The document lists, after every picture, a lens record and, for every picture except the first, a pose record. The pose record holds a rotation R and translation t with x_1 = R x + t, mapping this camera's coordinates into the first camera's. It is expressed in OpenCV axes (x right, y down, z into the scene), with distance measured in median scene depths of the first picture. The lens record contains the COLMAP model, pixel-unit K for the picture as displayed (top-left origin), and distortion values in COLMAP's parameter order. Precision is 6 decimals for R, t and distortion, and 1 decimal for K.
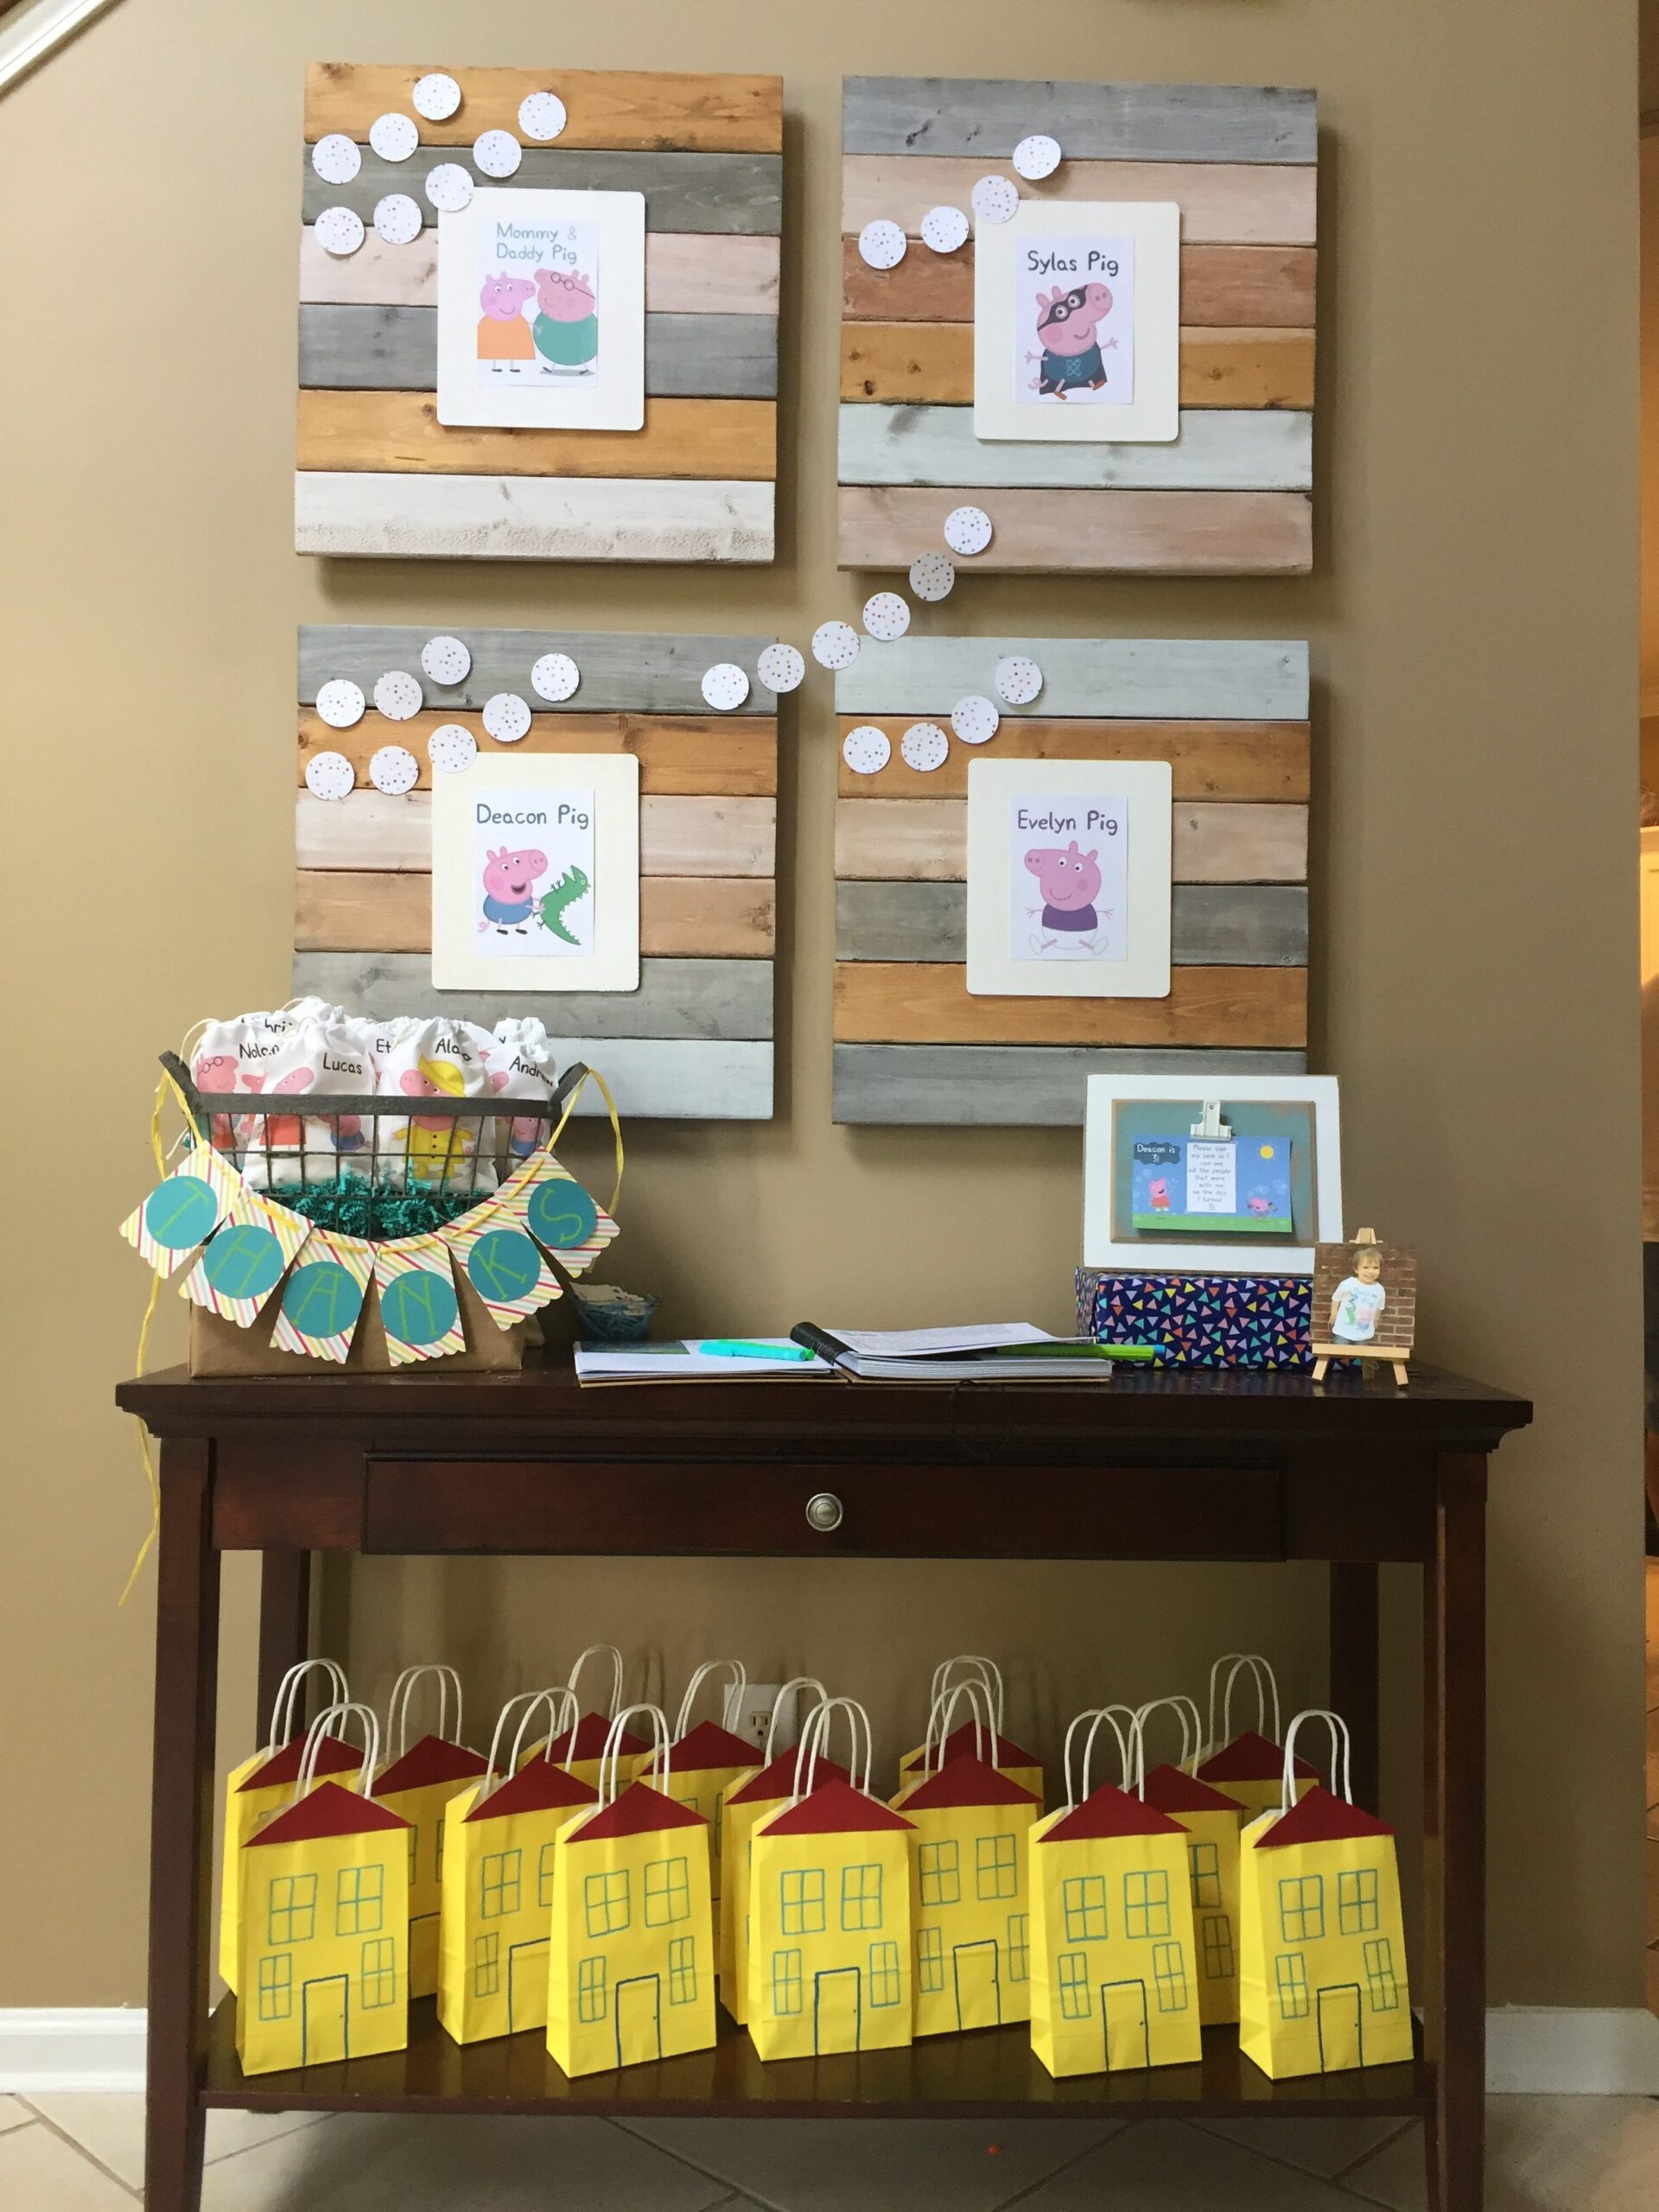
lens RADIAL K [[1926.2, 0, 829.5], [0, 1926.2, 1106.0], [0, 0, 1]] dist [0.075481, -0.104742]
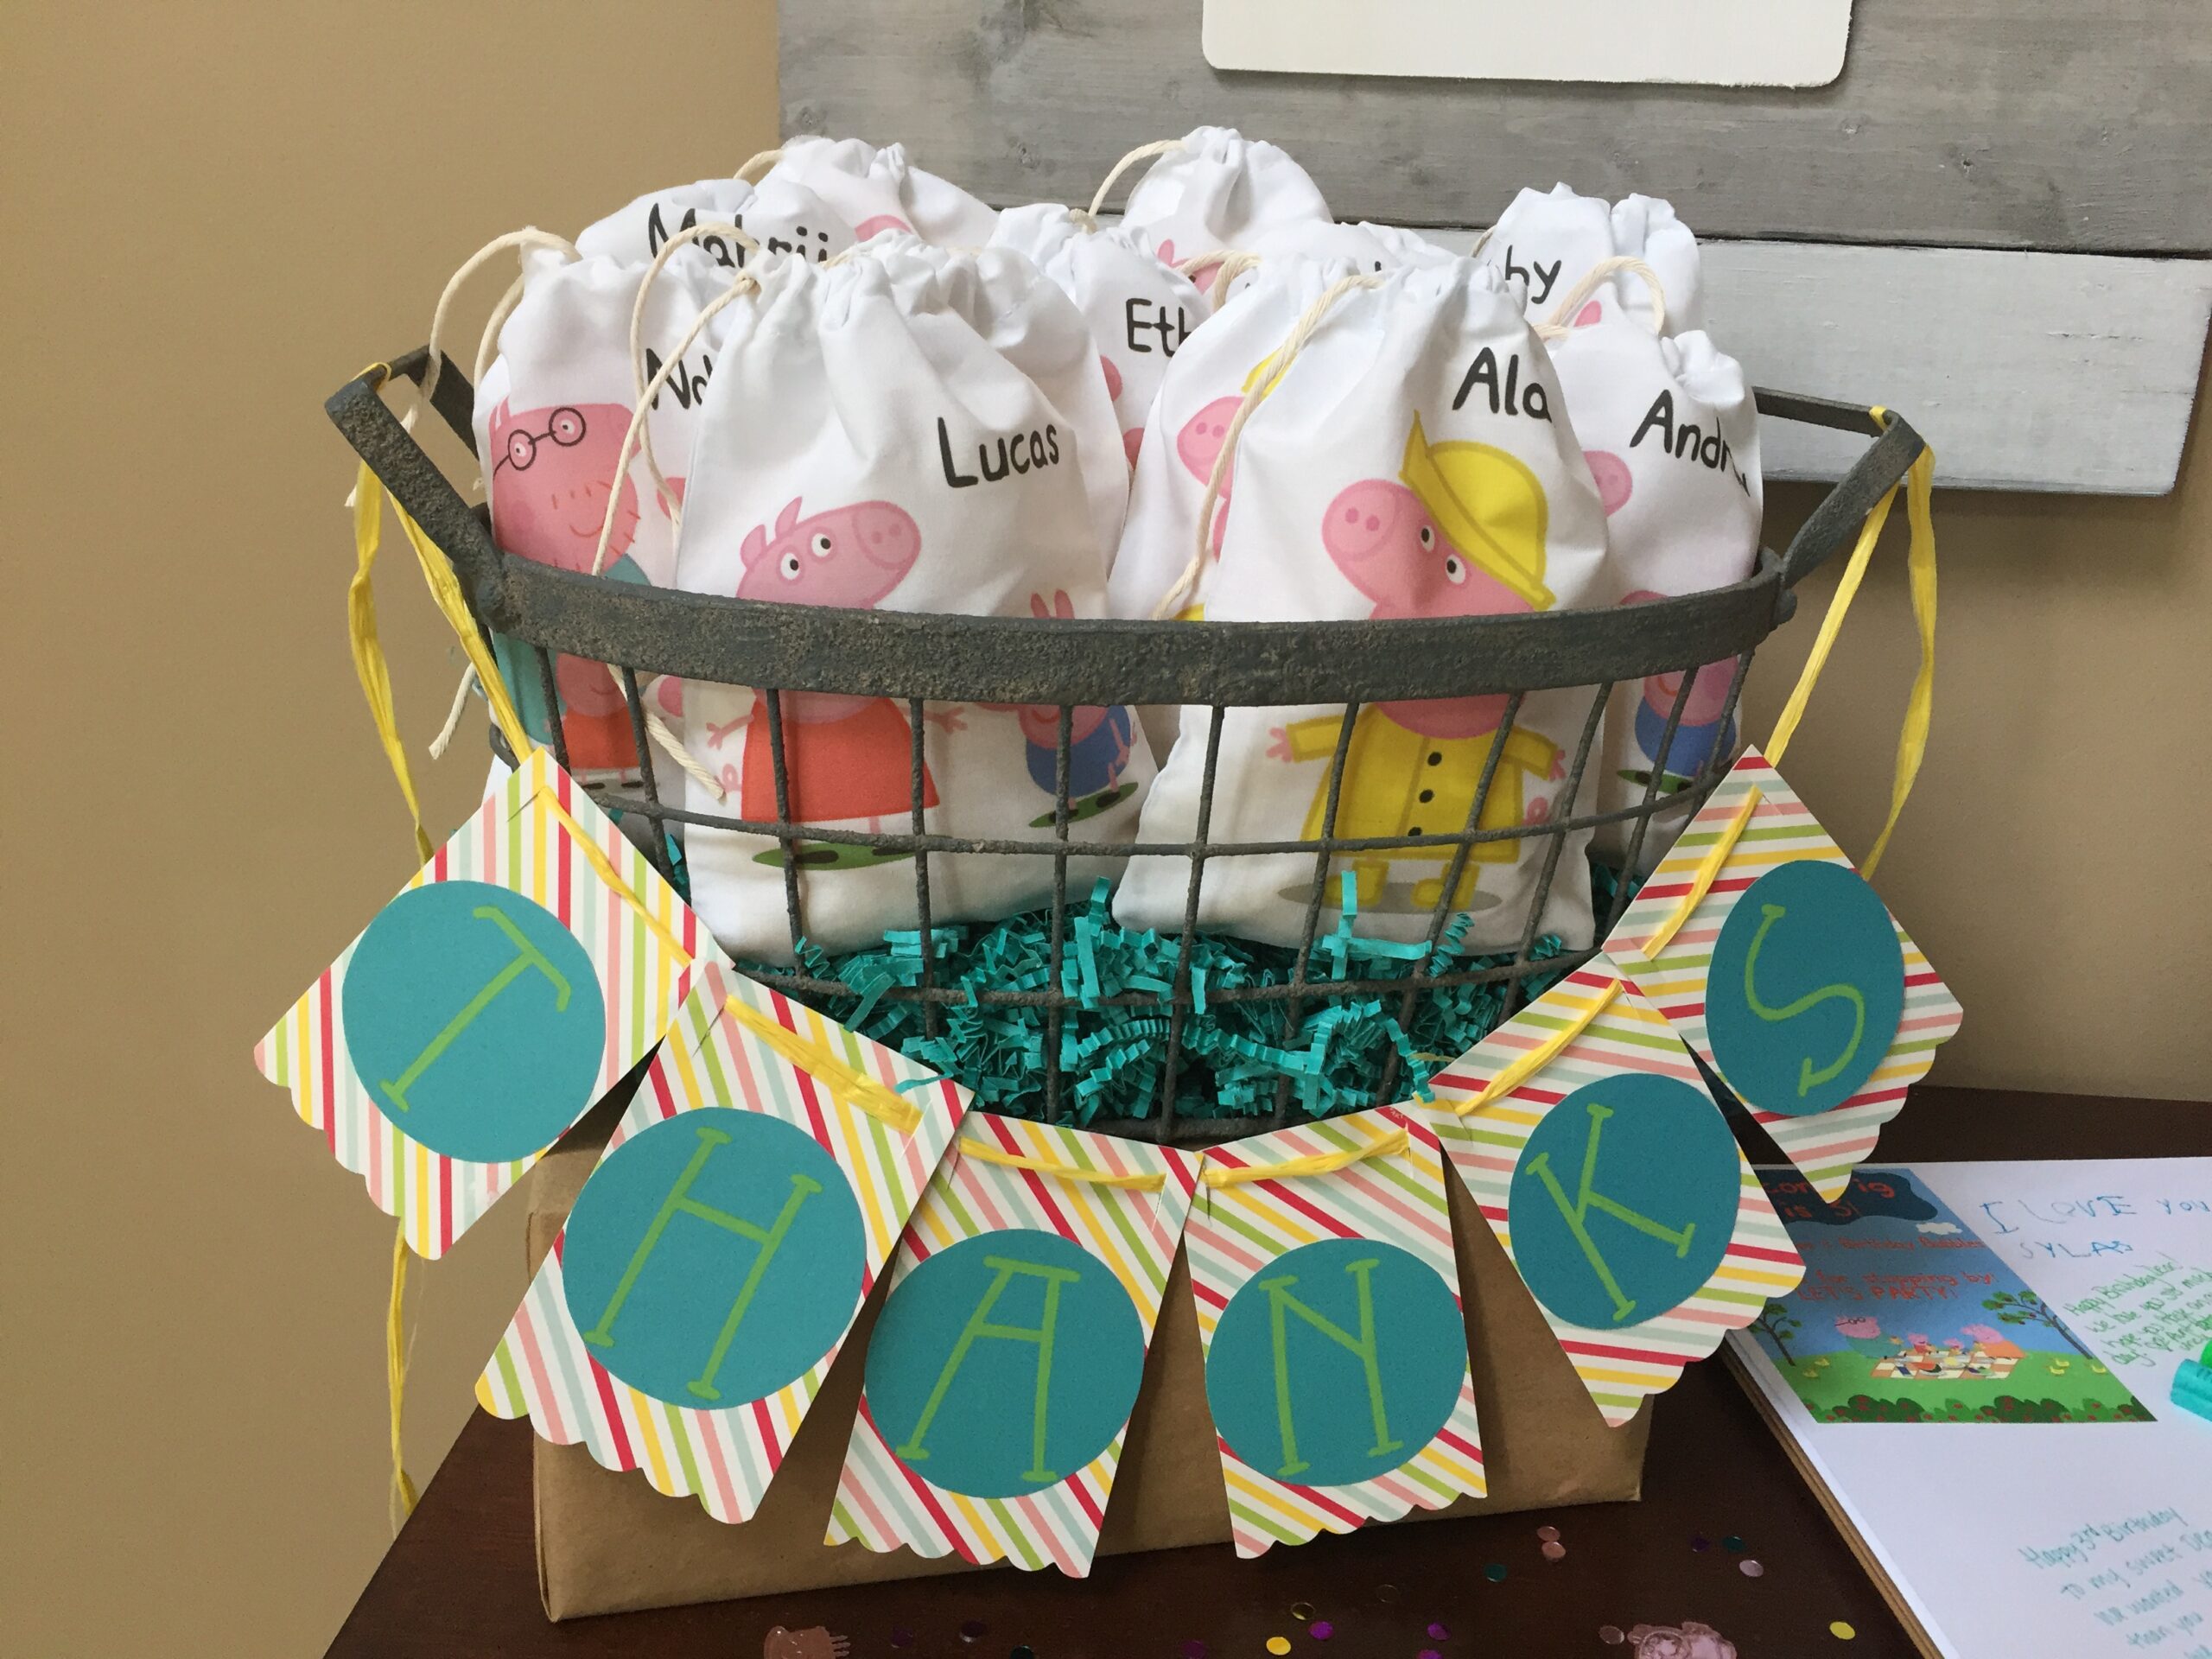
lens RADIAL K [[1926.2, 0, 1106.0], [0, 1926.2, 829.5], [0, 0, 1]] dist [0.075481, -0.104742]
pose [[0.997345, 0.046306, -0.056194, -0.224665], [-0.024114, 0.938232, 0.345165, -0.060339], [0.068706, -0.342894, 0.936858, 0.736084]]
